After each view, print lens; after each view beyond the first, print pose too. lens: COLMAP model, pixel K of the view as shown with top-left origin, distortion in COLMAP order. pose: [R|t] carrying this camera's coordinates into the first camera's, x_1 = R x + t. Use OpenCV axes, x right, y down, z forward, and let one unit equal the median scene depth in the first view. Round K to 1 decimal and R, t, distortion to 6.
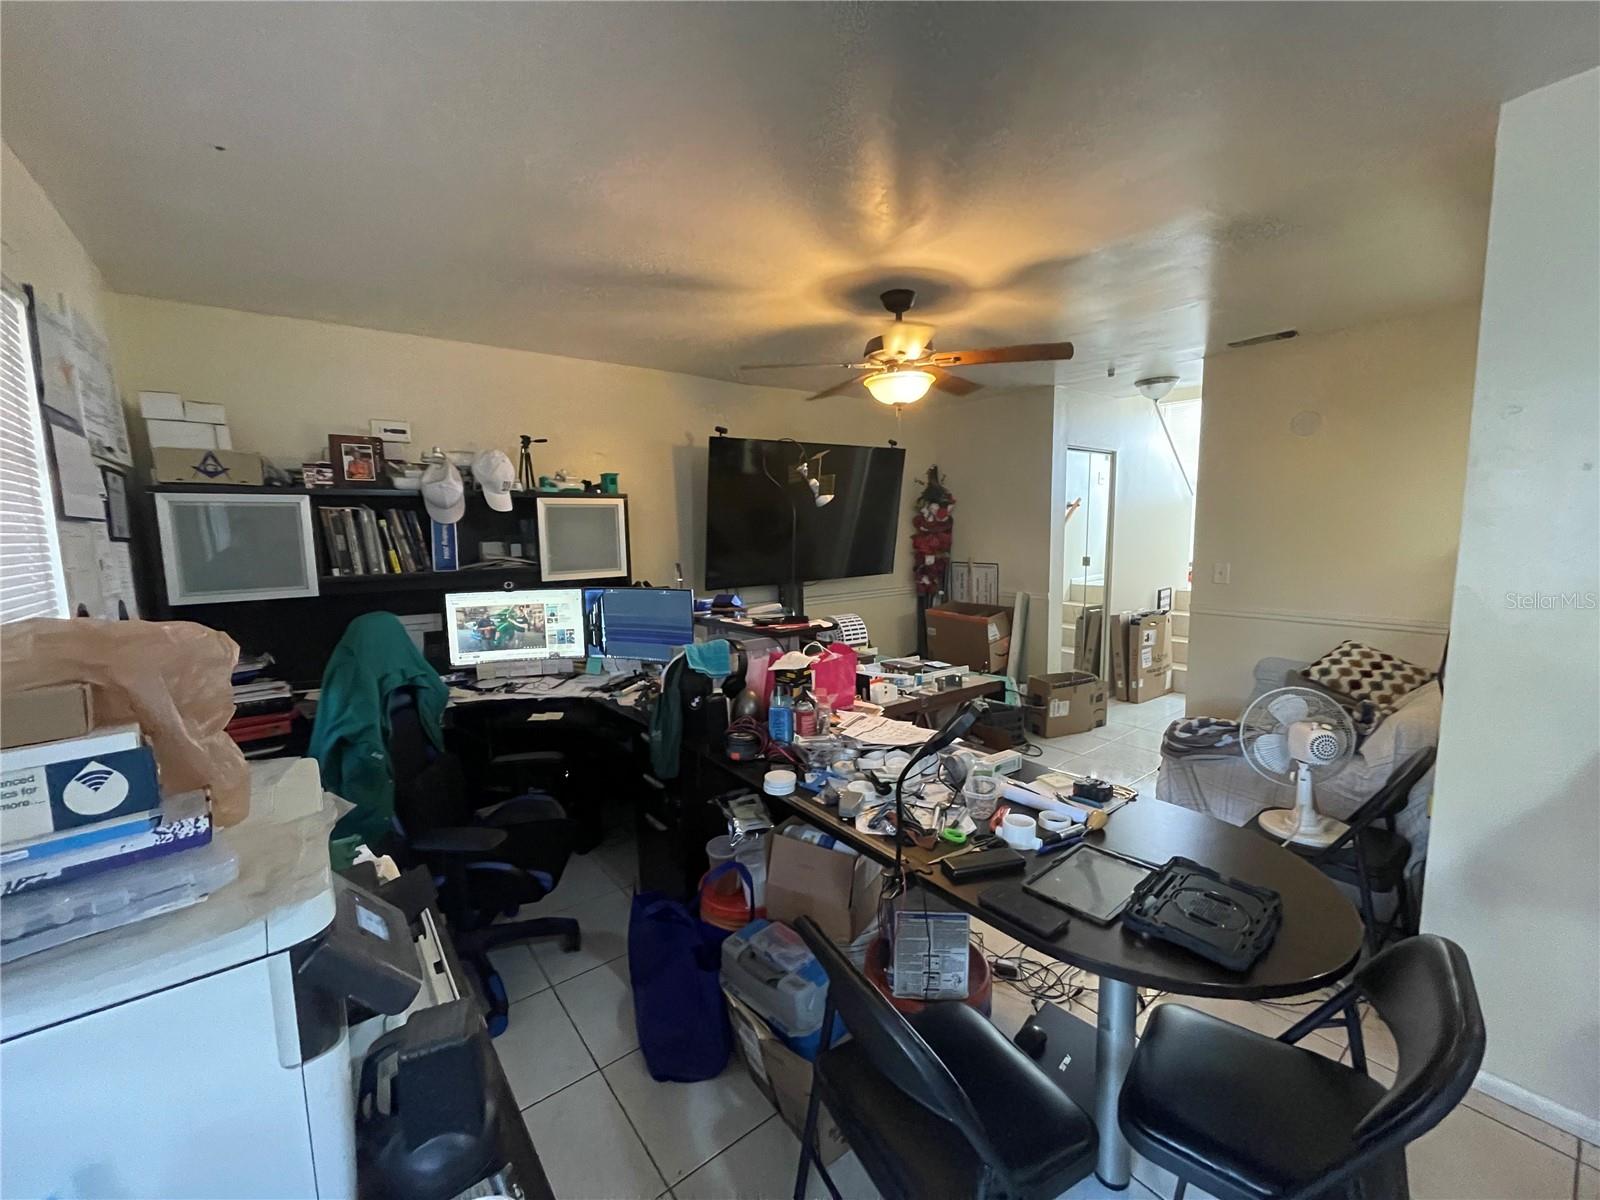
lens RADIAL K [[638.0, 0, 794.6], [0, 638.0, 601.5], [0, 0, 1]] dist [-0.002973, 0.000487]
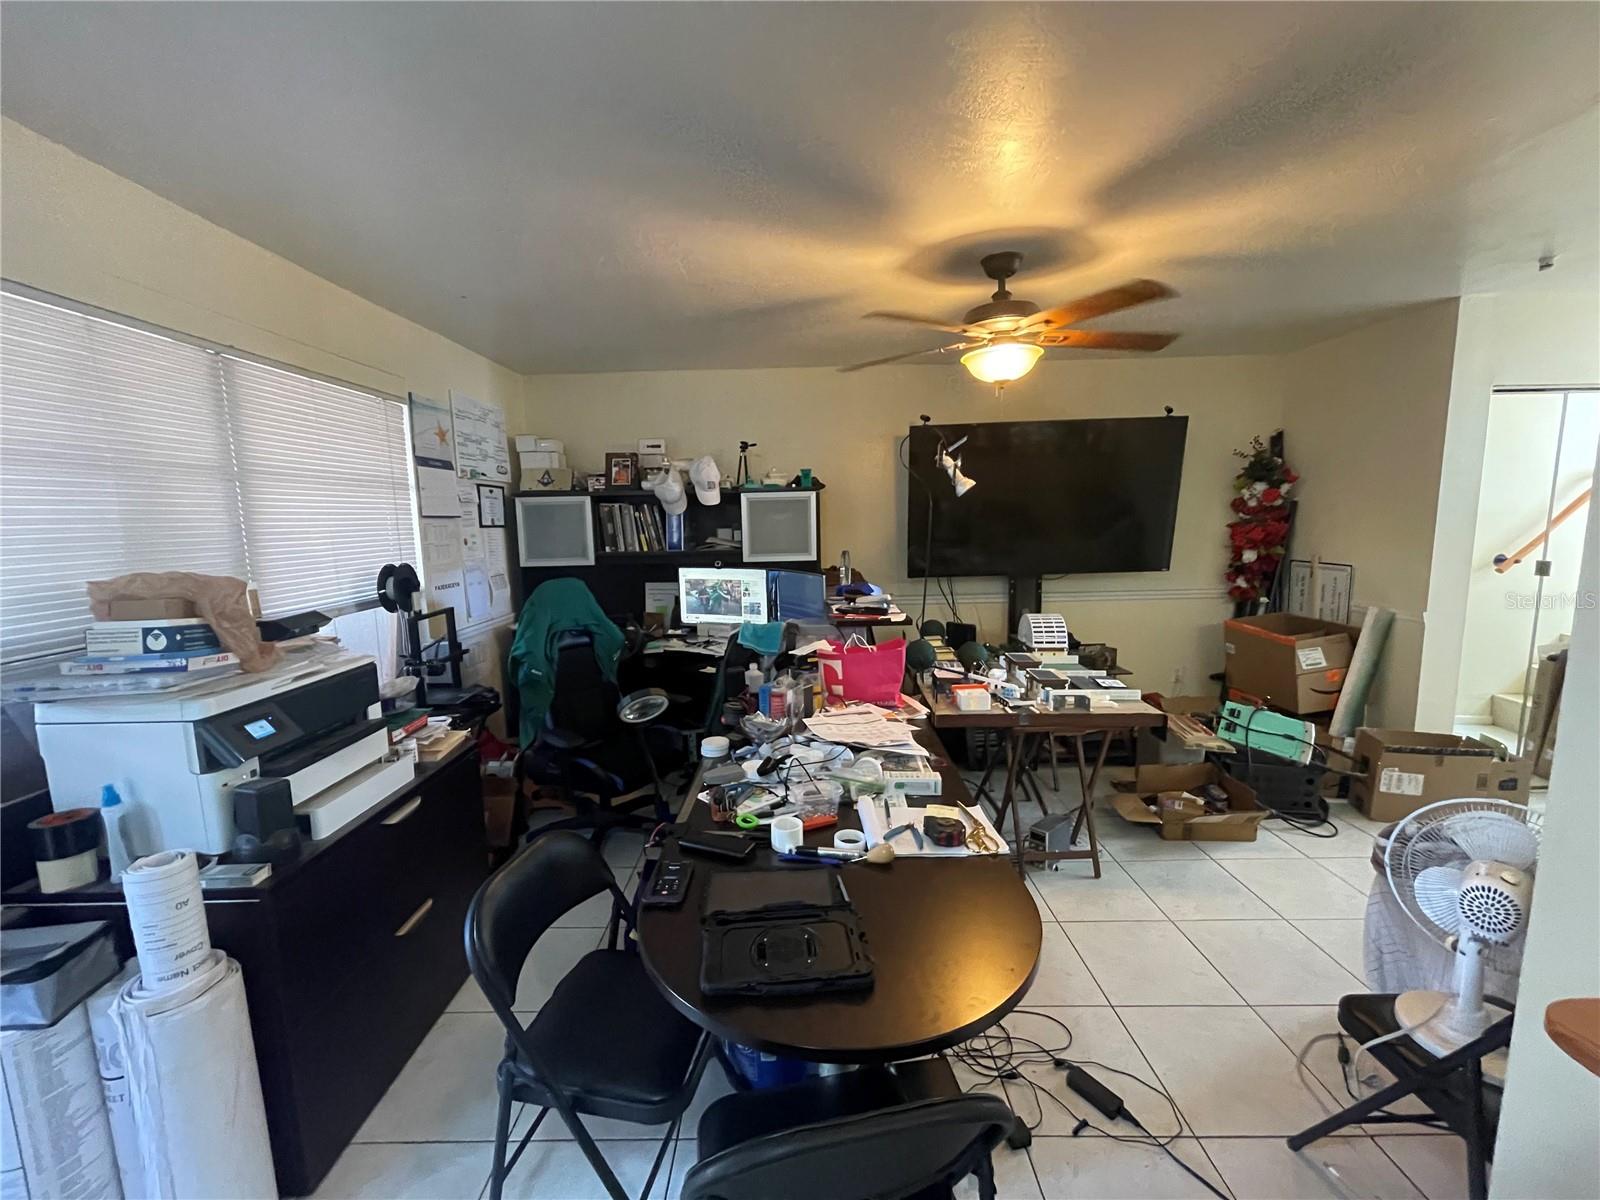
lens RADIAL K [[638.0, 0, 796.1], [0, 638.0, 603.6], [0, 0, 1]] dist [-0.002973, 0.000487]
pose [[0.789636, 0.086554, -0.607440, 0.444652], [-0.064954, 0.996229, 0.057515, -0.029408], [0.610128, -0.005961, 0.792280, 0.100169]]
